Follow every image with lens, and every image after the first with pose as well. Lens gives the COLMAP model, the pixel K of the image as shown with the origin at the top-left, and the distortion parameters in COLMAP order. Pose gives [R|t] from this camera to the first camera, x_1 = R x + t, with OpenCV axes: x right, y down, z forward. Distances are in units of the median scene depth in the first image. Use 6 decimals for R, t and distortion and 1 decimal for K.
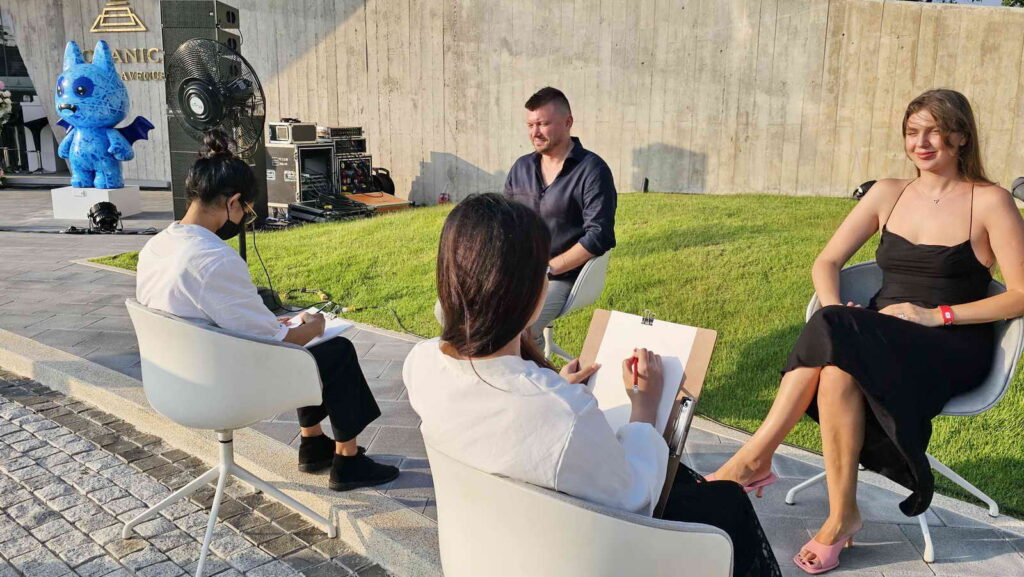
lens RADIAL K [[858.0, 0, 512.0], [0, 858.0, 288.5], [0, 0, 1]] dist [0.073696, -0.083283]
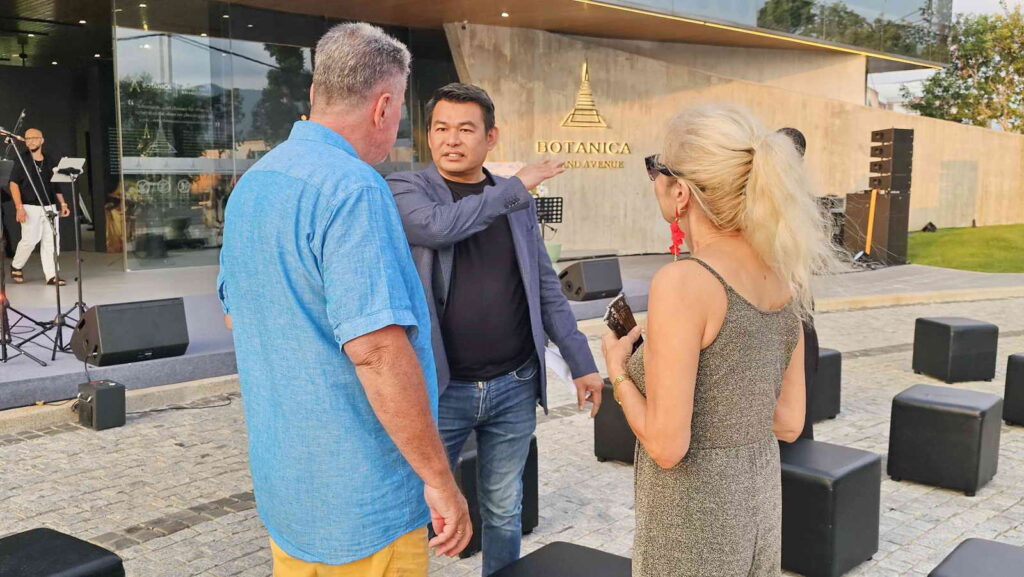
lens RADIAL K [[1025.7, 0, 539.4], [0, 1025.7, 303.5], [0, 0, 1]] dist [0.108172, -0.181773]
pose [[0.643139, -0.102213, 0.758897, -1.722134], [0.160414, 0.987045, -0.003004, -0.067387], [-0.748759, 0.123670, 0.651204, 0.167260]]
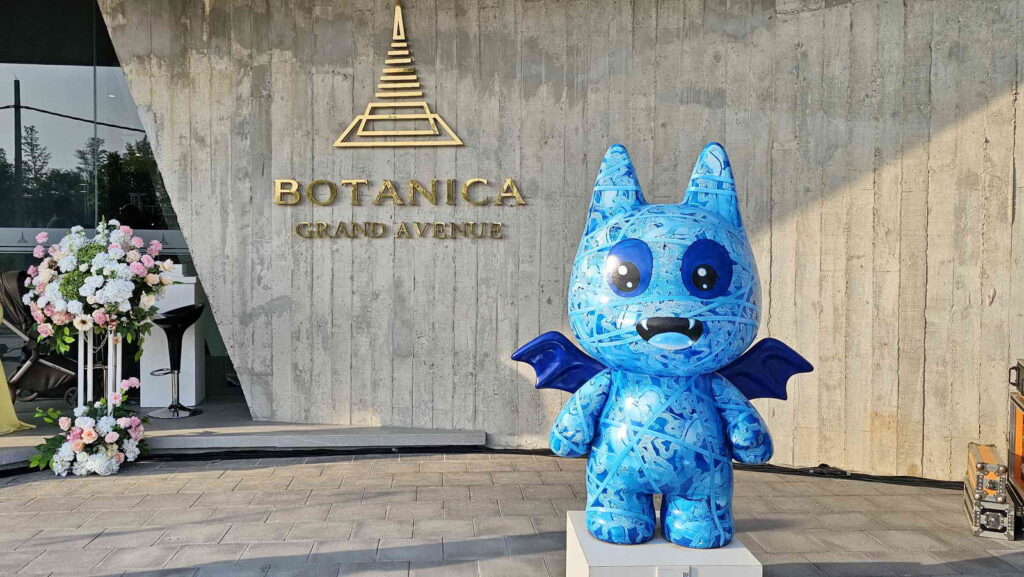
lens RADIAL K [[858.0, 0, 512.0], [0, 858.0, 288.5], [0, 0, 1]] dist [0.073696, -0.083283]
pose [[0.988020, -0.005107, 0.154241, -0.501451], [0.030643, 0.986043, -0.163644, -0.136129], [-0.151252, 0.166410, 0.974387, 0.545139]]
